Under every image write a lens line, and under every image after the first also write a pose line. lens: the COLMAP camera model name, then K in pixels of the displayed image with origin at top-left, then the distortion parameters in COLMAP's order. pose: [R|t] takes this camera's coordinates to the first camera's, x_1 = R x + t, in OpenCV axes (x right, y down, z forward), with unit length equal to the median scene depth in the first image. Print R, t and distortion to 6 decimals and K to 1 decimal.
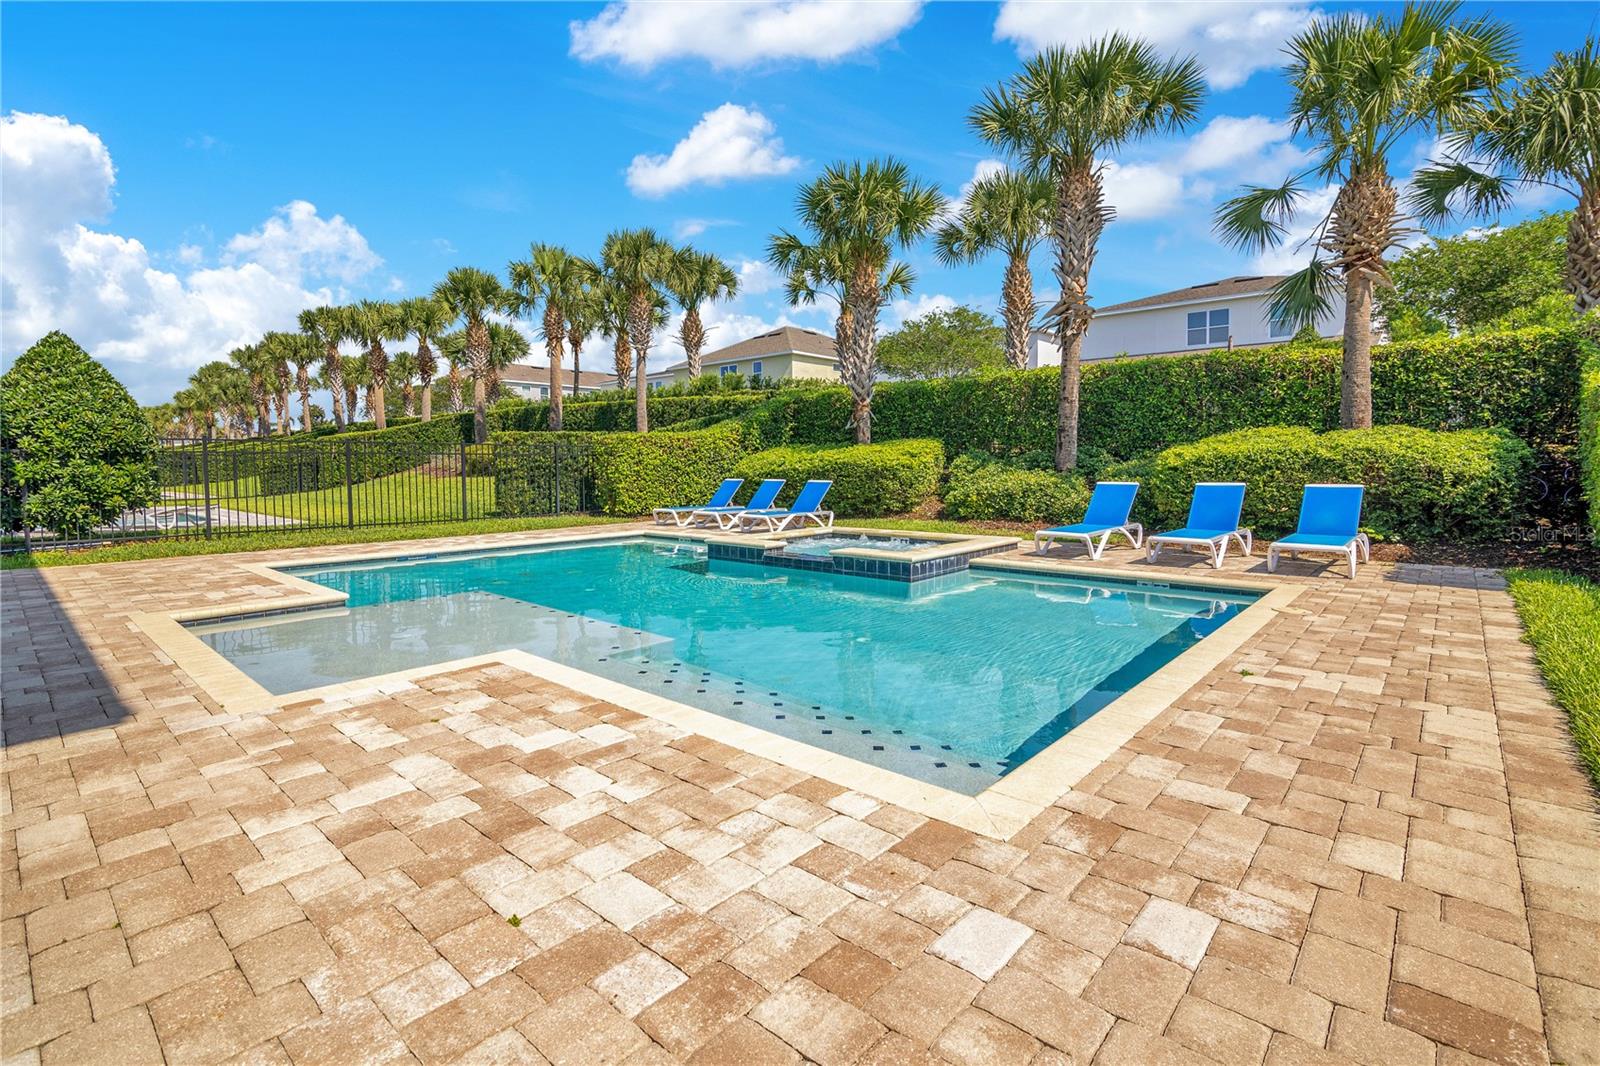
lens RADIAL K [[750.9, 0, 800.0], [0, 750.9, 523.8], [0, 0, 1]] dist [-0.020681, 0.000706]
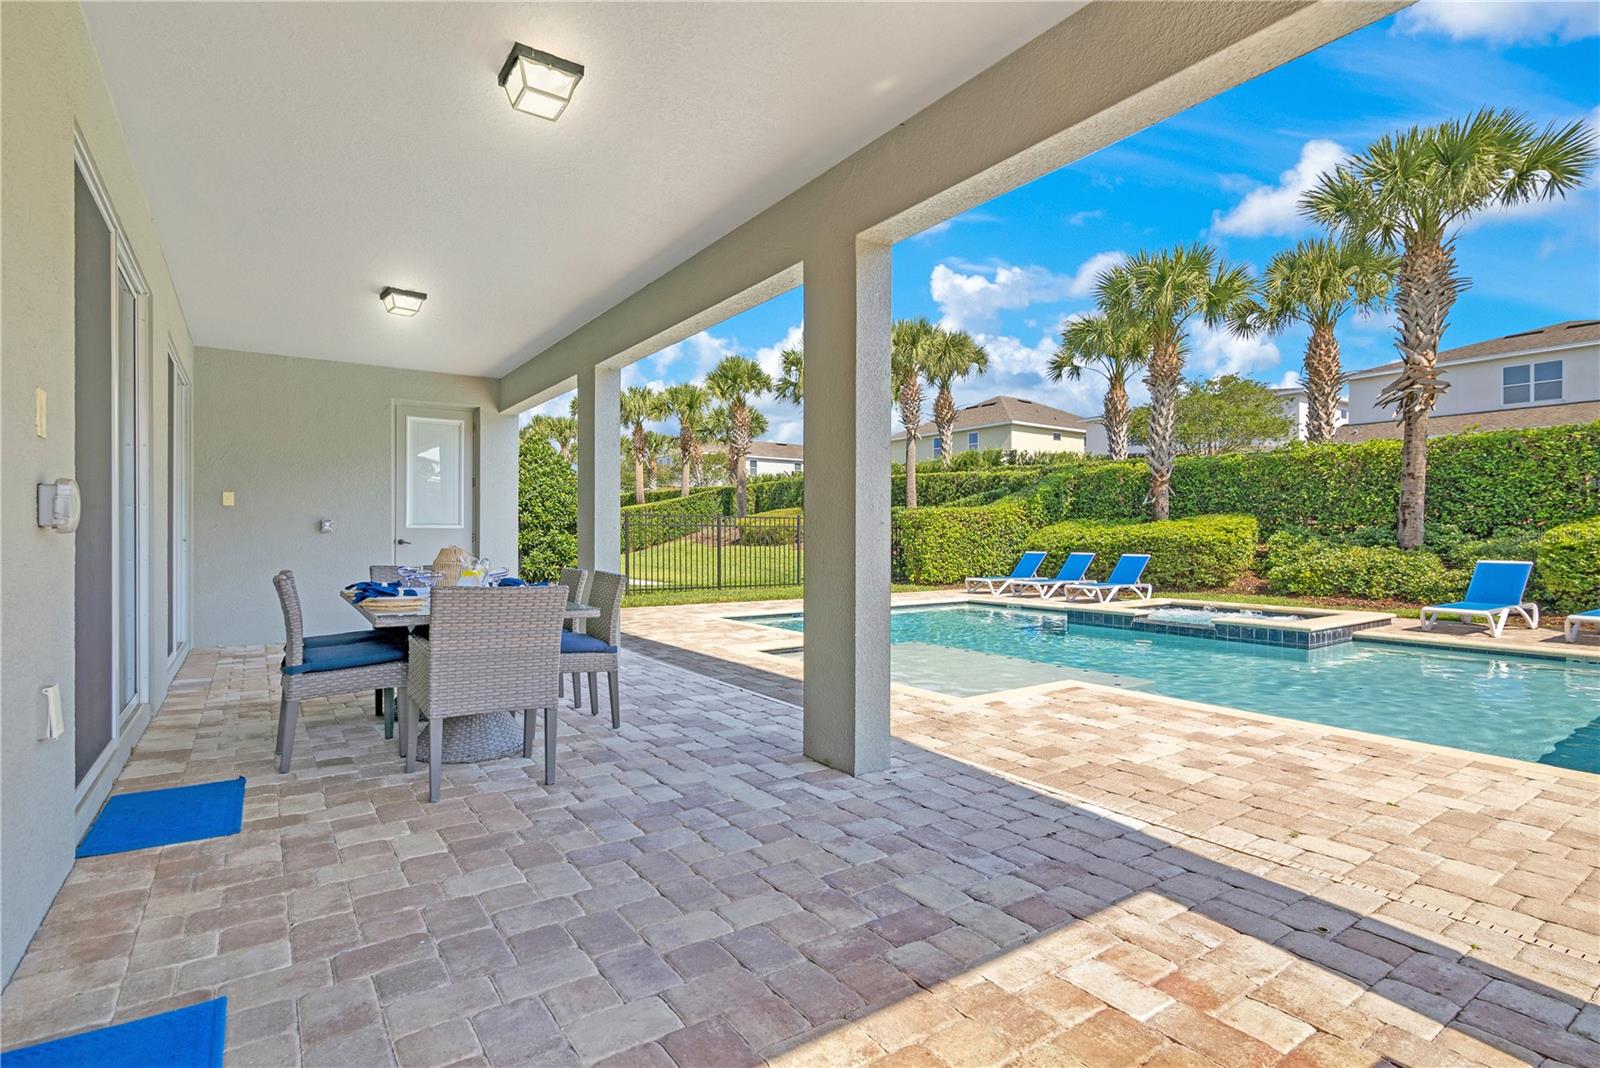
lens RADIAL K [[774.3, 0, 795.1], [0, 774.3, 556.8], [0, 0, 1]] dist [0.002578, 0.000938]
pose [[0.972868, 0.014841, -0.230885, -0.189193], [-0.026397, 0.998544, -0.047042, 0.009122], [0.229851, 0.051860, 0.971843, -0.163184]]
